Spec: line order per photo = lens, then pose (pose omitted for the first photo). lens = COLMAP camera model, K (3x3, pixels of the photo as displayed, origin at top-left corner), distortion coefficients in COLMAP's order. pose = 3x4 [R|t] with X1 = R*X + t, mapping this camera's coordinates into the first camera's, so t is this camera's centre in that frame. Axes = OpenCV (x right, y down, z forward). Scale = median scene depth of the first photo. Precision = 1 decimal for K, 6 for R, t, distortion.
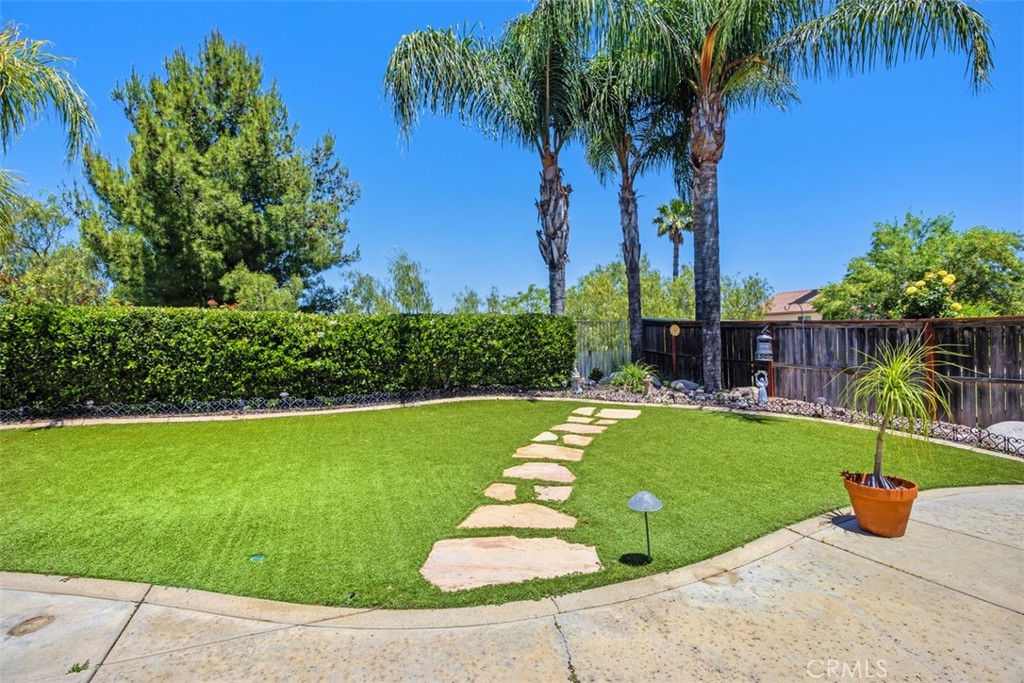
lens RADIAL K [[451.4, 0, 514.3], [0, 451.4, 338.9], [0, 0, 1]] dist [-0.003017, -0.000209]
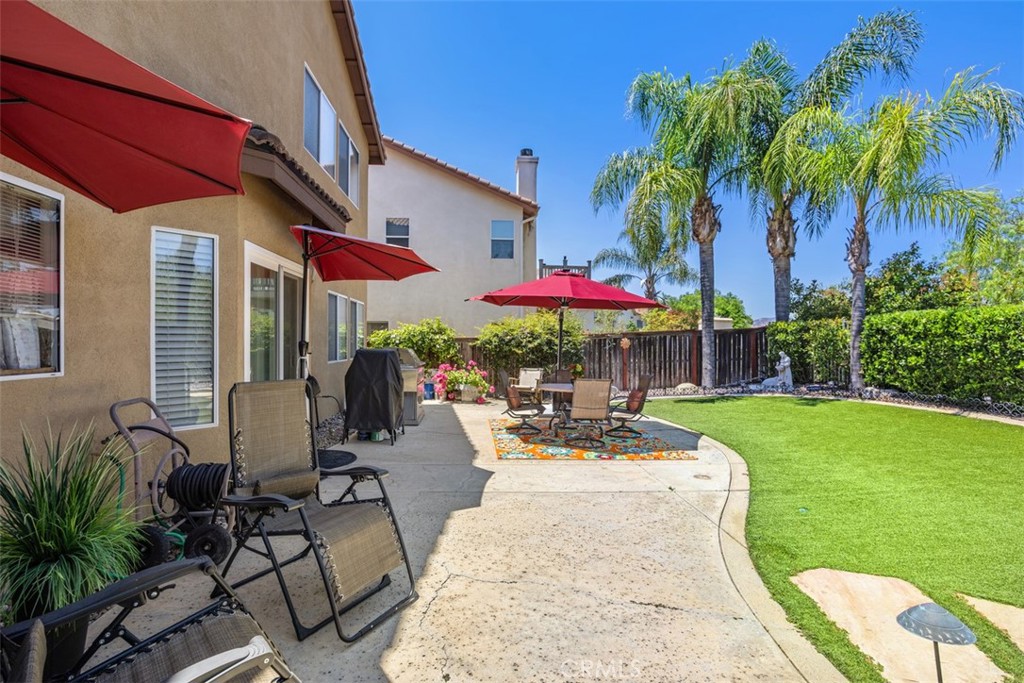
lens RADIAL K [[470.5, 0, 512.0], [0, 470.5, 341.5], [0, 0, 1]] dist [0.002647, 0.000136]
pose [[-0.305044, 0.001568, -0.952337, 0.380236], [0.005060, 0.999987, 0.000026, 0.003168], [0.952325, -0.004811, -0.305048, 0.253646]]
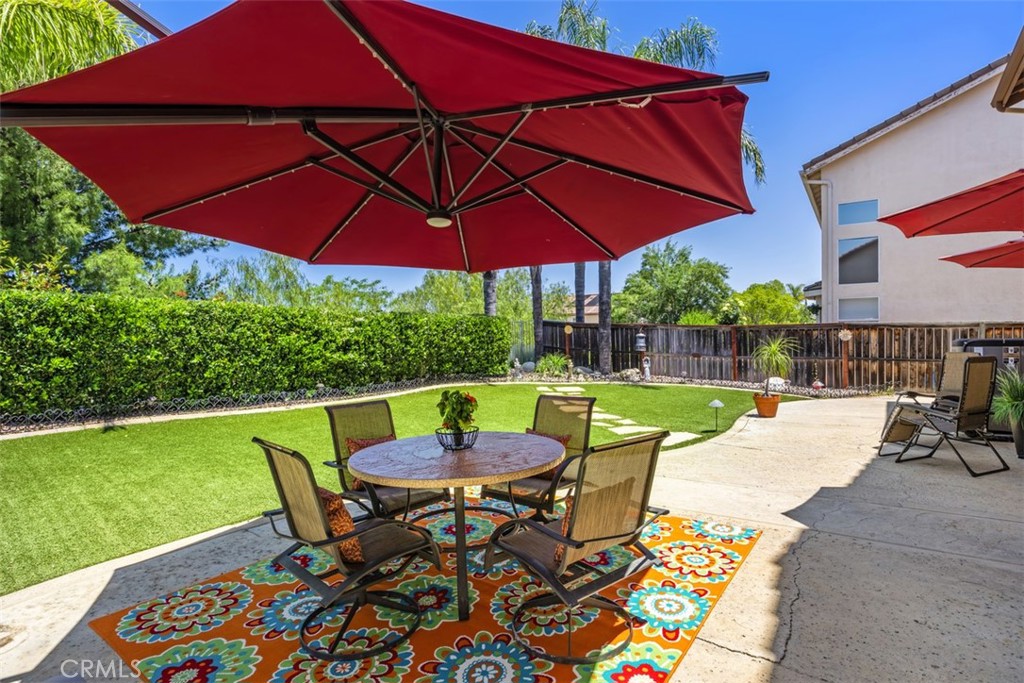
lens RADIAL K [[514.2, 0, 512.0], [0, 514.2, 341.5], [0, 0, 1]] dist [0.003490, 0.000427]
pose [[0.869440, -0.000444, 0.494038, -0.725283], [-0.003434, 0.999970, 0.006944, 0.008298], [-0.494026, -0.007734, 0.869413, -0.296998]]
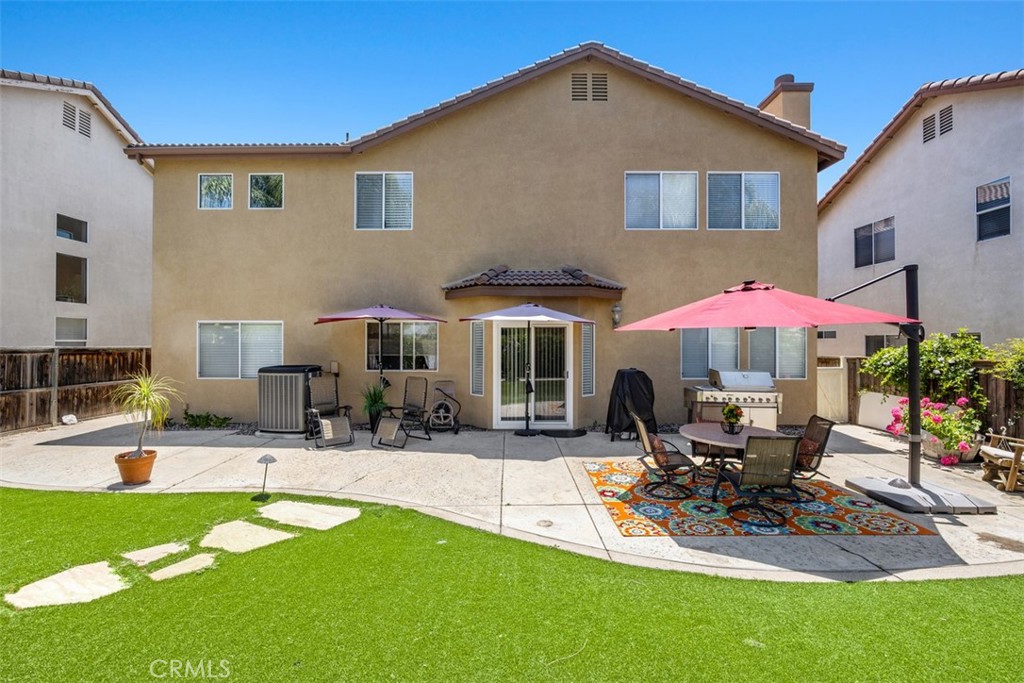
lens RADIAL K [[470.5, 0, 512.0], [0, 470.5, 341.5], [0, 0, 1]] dist [0.002647, 0.000136]
pose [[-0.917791, 0.001755, 0.397060, -0.540025], [-0.000368, 0.999986, -0.005271, -0.046032], [-0.397064, -0.004984, -0.917778, 0.903893]]
